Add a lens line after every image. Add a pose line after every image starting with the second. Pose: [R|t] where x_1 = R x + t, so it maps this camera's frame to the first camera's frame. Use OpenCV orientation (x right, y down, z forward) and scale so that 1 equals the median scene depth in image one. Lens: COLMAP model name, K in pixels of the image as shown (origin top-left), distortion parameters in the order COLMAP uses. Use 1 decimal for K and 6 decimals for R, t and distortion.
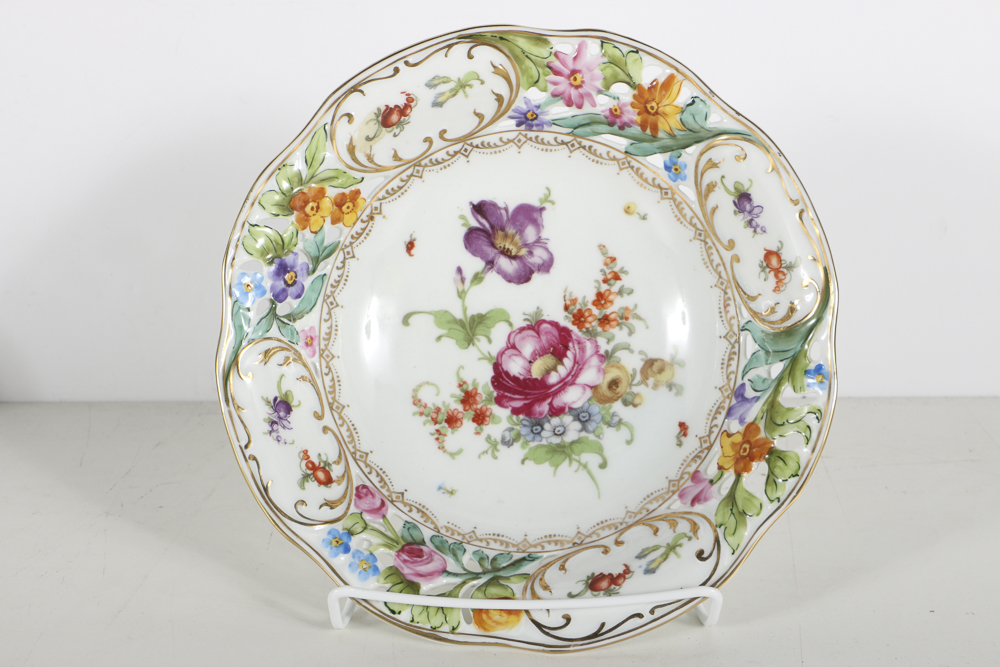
lens RADIAL K [[1405.1, 0, 500.0], [0, 1405.1, 333.5], [0, 0, 1]] dist [-0.020452, -0.011951]
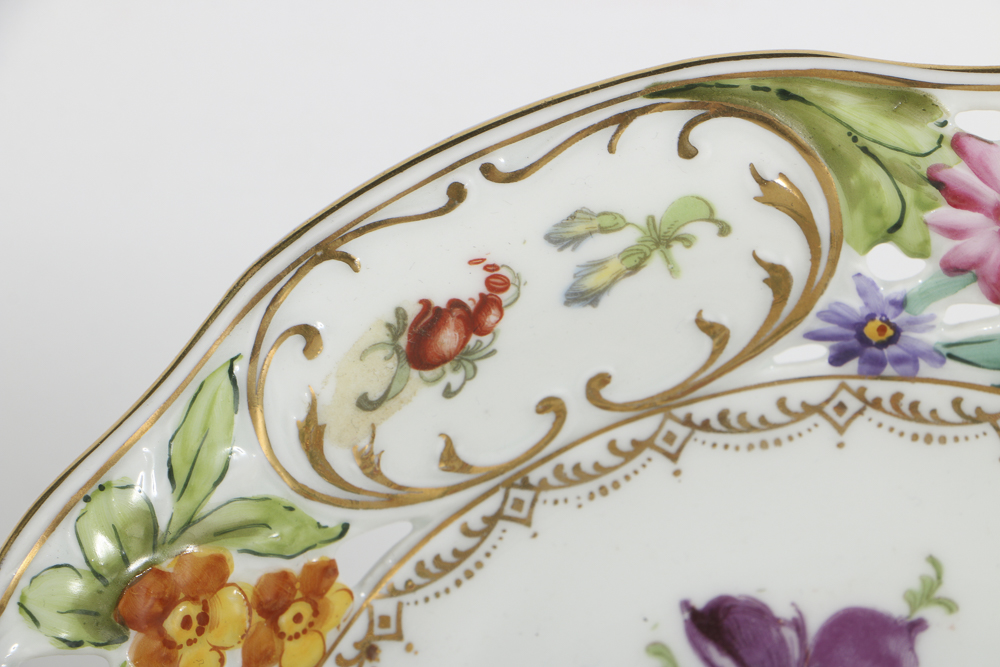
lens RADIAL K [[5457.7, 0, 500.0], [0, 5457.7, 333.5], [0, 0, 1]] dist [0.762864, 9.196169]
pose [[0.998822, 0.002161, -0.048476, -0.003078], [-0.008599, 0.991078, -0.133004, 0.010155], [0.047756, 0.133264, 0.989929, -0.224683]]
